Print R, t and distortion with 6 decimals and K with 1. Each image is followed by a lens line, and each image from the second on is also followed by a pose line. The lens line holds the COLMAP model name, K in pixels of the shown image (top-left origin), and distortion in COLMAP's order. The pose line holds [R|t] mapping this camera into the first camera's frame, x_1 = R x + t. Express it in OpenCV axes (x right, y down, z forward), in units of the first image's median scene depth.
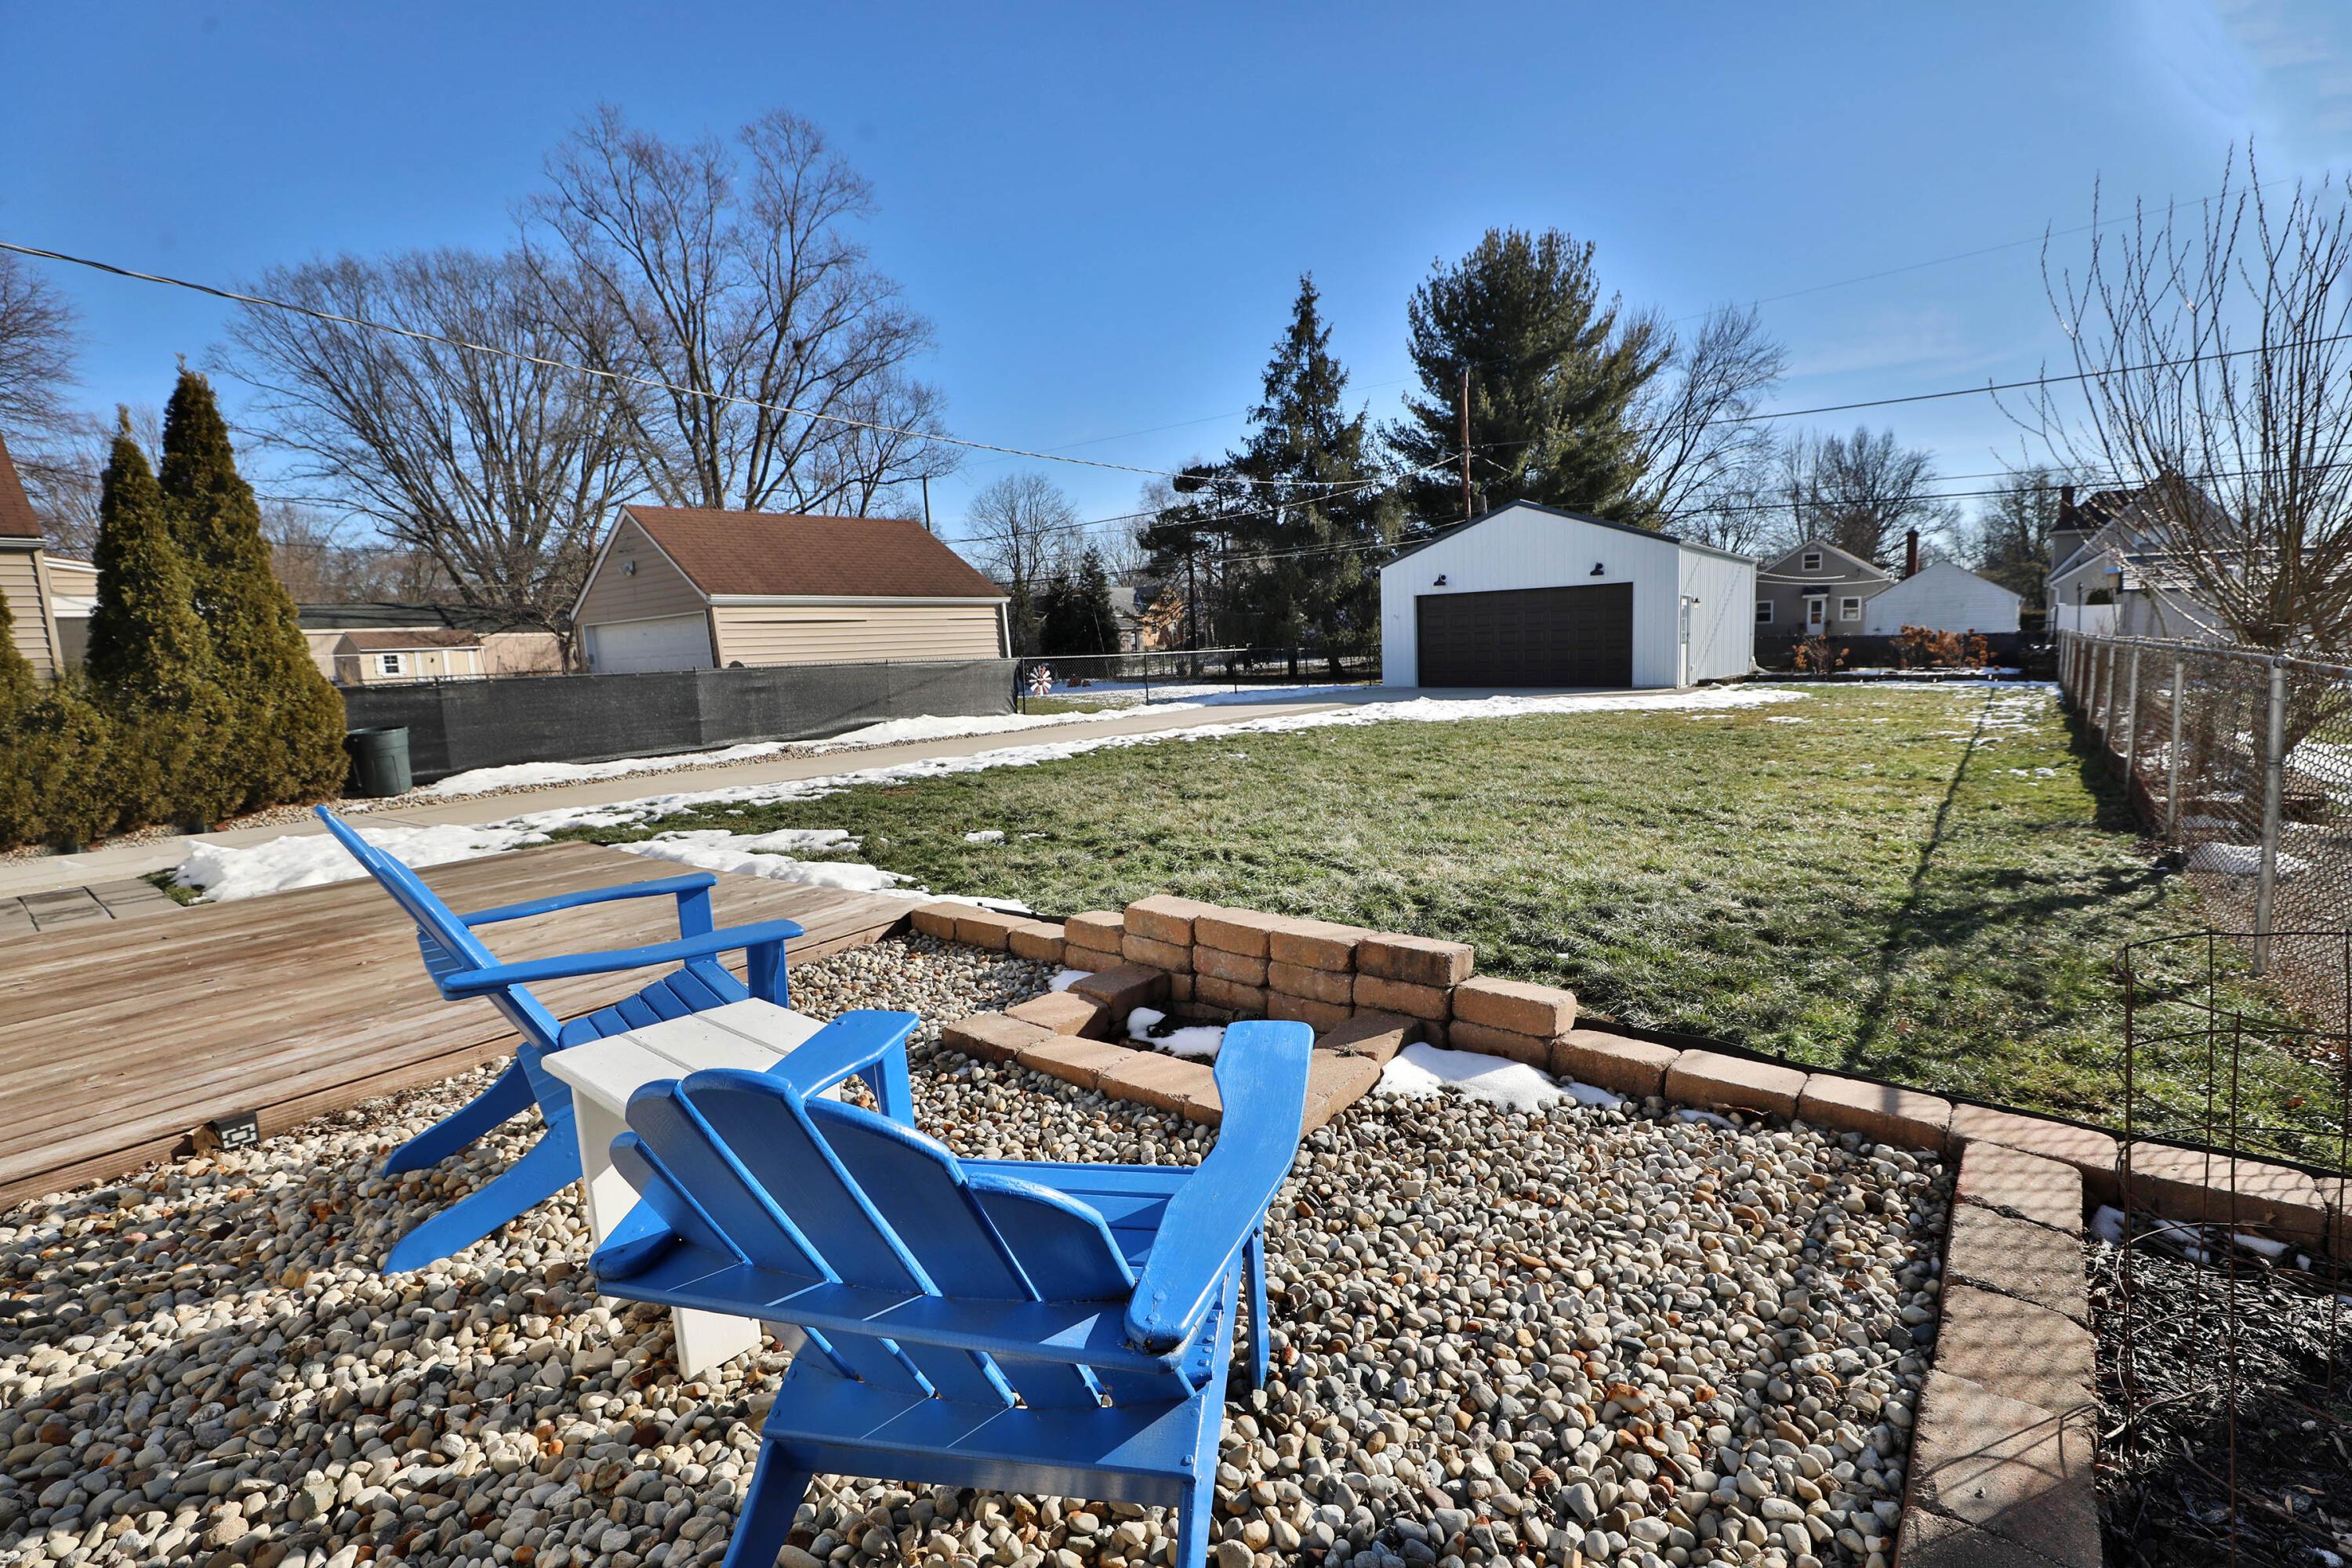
lens RADIAL K [[1117.4, 0, 1173.9], [0, 1117.4, 794.1], [0, 0, 1]] dist [-0.002066, -0.000434]
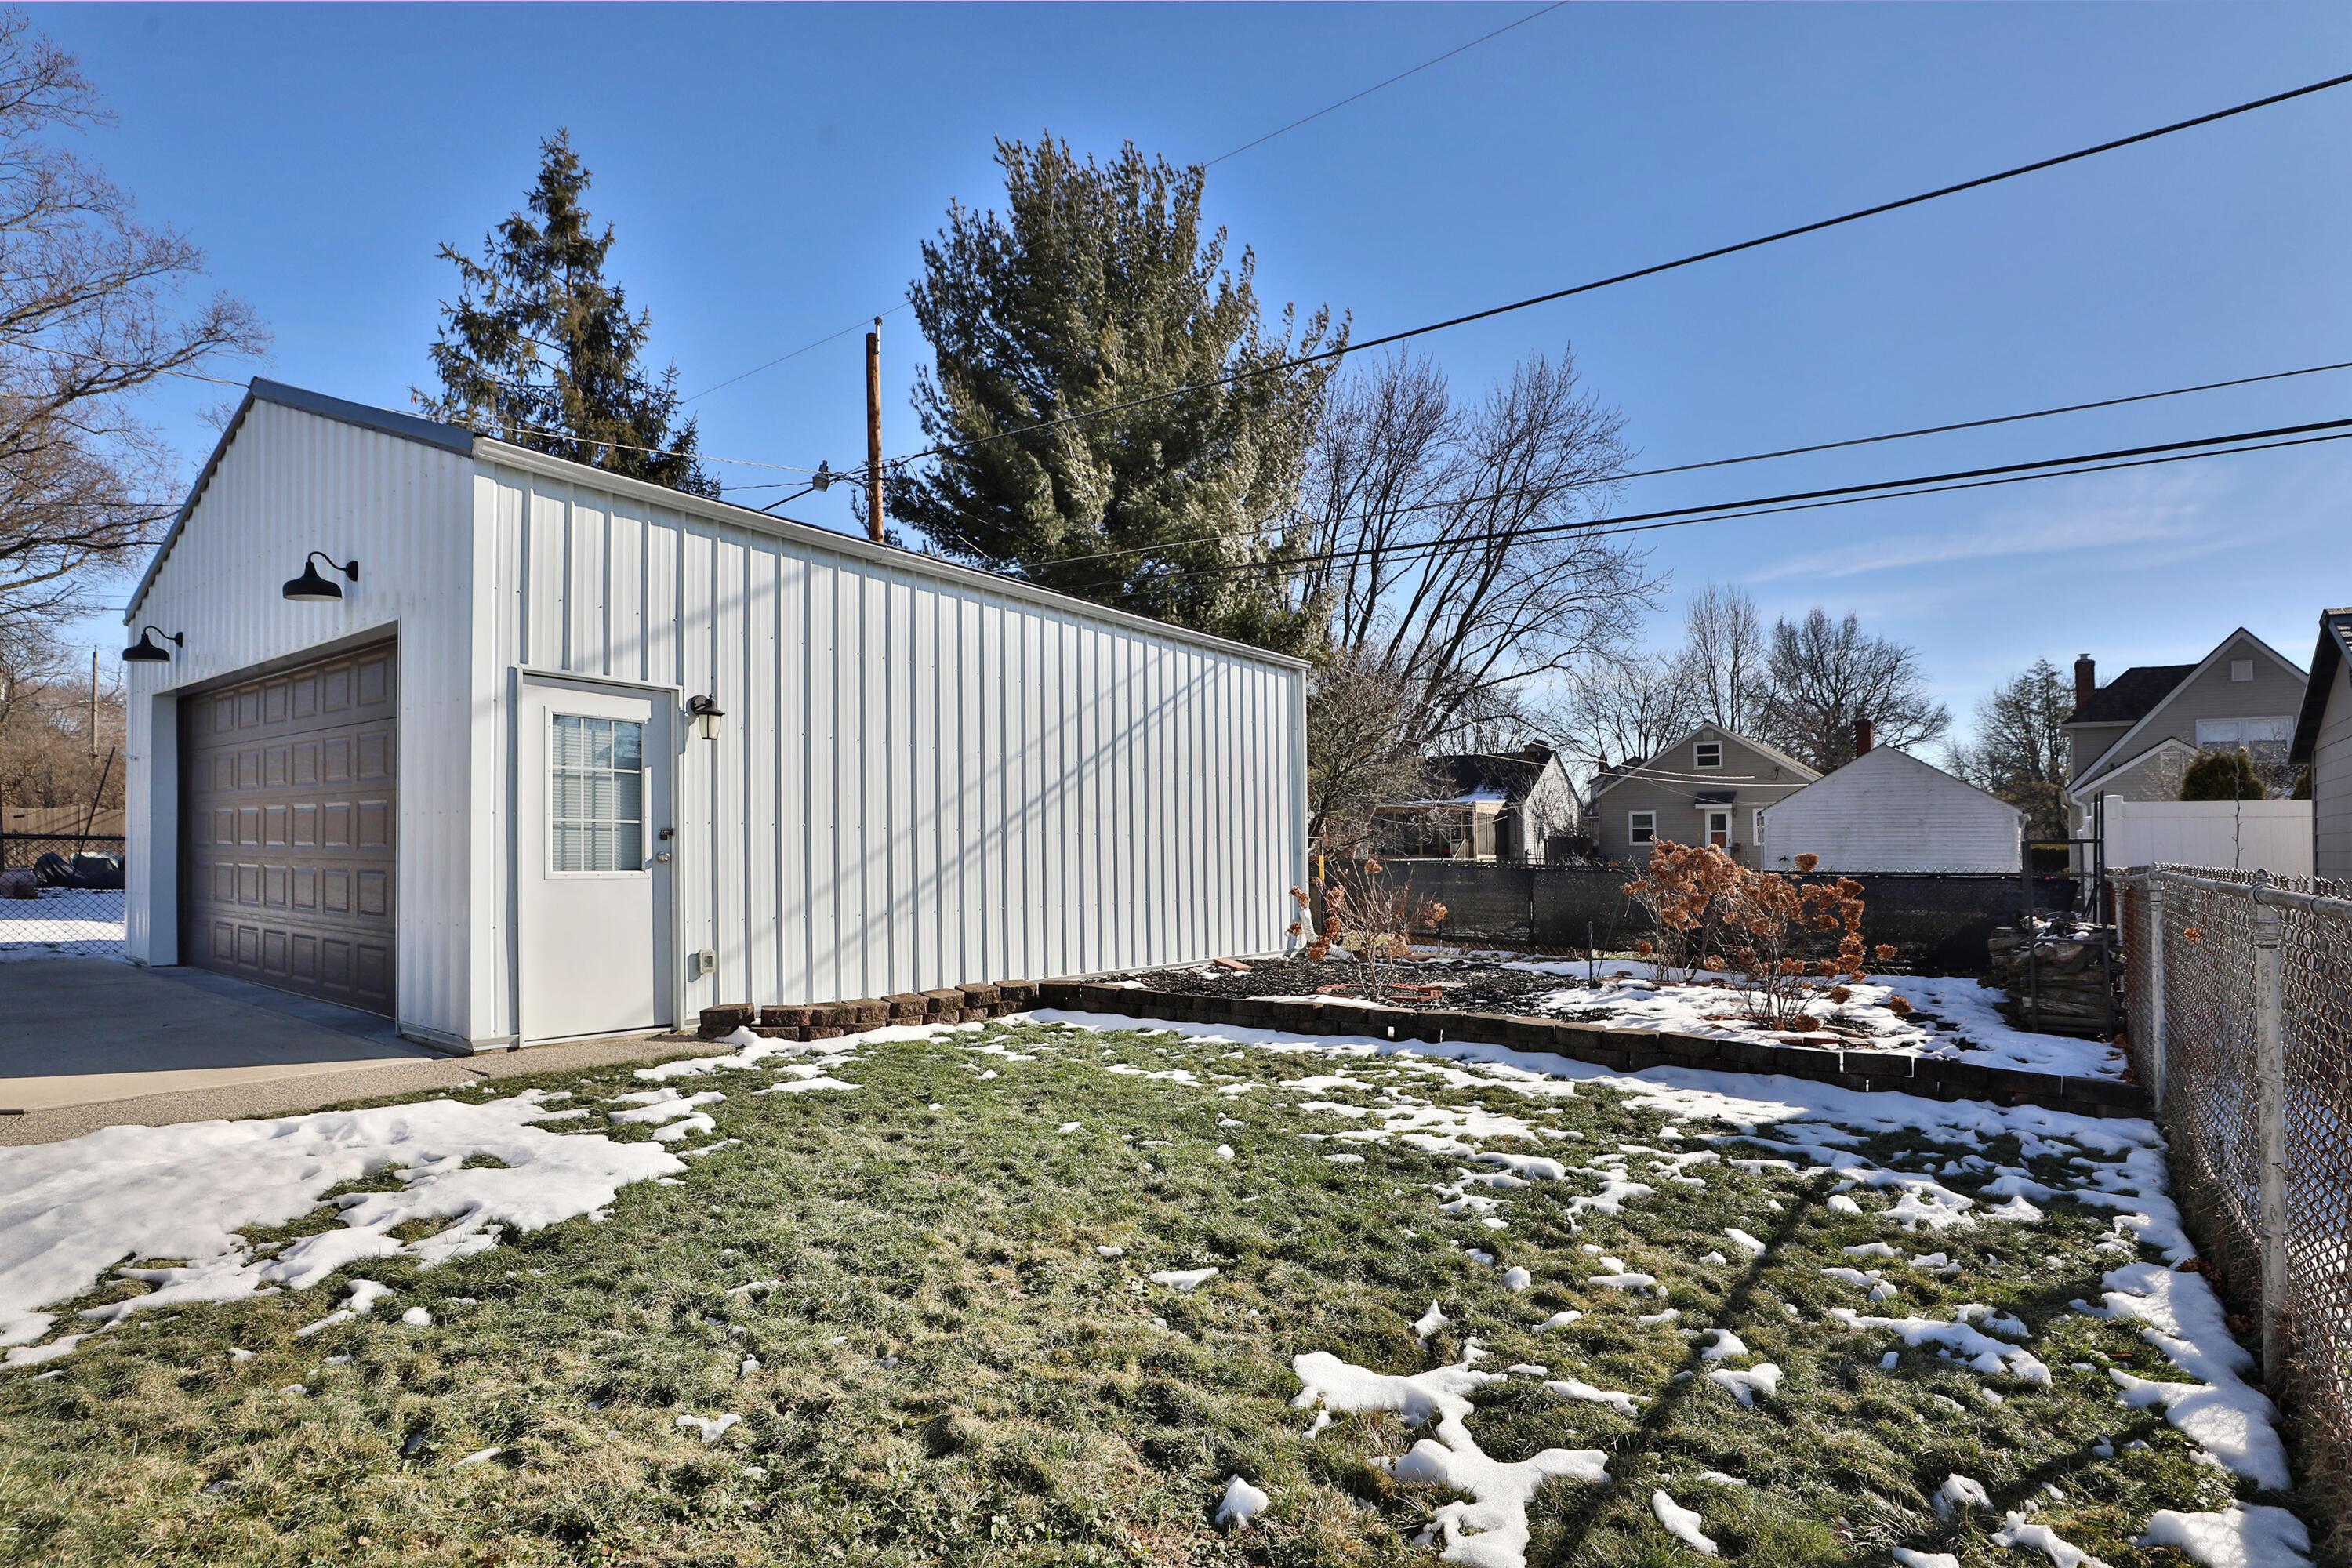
lens RADIAL K [[1161.4, 0, 1179.4], [0, 1161.4, 794.5], [0, 0, 1]] dist [-0.010326, 0.000852]
pose [[0.999302, 0.037354, -0.000120, 0.216103], [-0.036765, 0.982973, -0.180032, -0.042046], [-0.006607, 0.179911, 0.983661, 0.276821]]
